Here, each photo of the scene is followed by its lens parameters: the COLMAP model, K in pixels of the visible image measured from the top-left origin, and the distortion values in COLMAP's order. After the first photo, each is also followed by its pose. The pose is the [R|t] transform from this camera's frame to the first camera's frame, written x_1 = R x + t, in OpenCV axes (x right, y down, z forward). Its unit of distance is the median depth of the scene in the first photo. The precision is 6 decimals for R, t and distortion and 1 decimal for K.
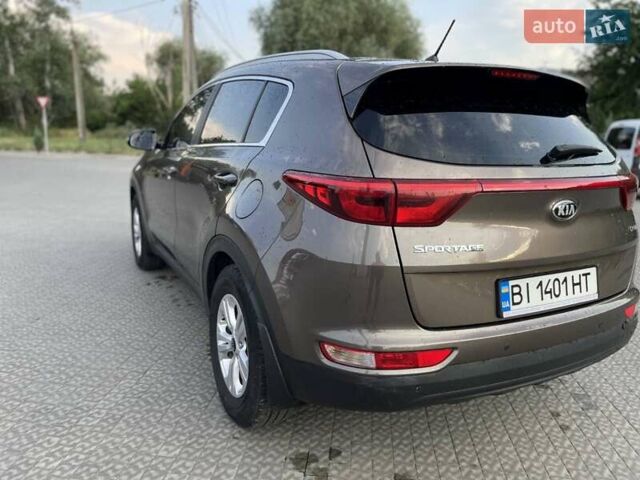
lens RADIAL K [[493.1, 0, 378.3], [0, 493.1, 240.0], [0, 0, 1]] dist [0.007867, 0.004421]
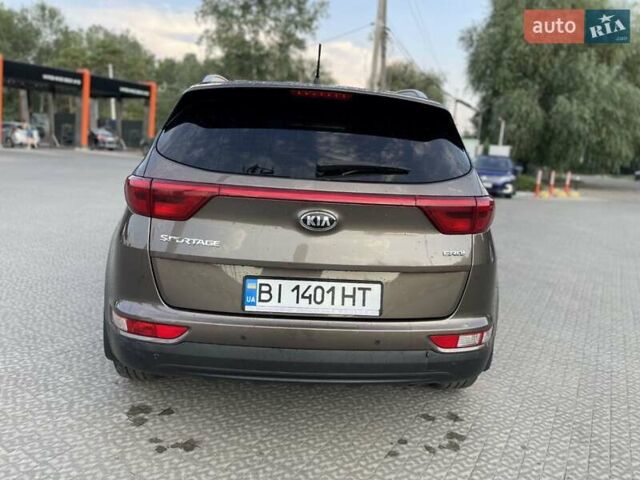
lens RADIAL K [[489.0, 0, 320.0], [0, 489.0, 240.0], [0, 0, 1]] dist [0.118194, -0.178573]
pose [[0.907158, 0.106035, -0.407210, 0.789606], [-0.121544, 0.992510, -0.012325, -0.007282], [0.402853, 0.060674, 0.913251, 0.041802]]
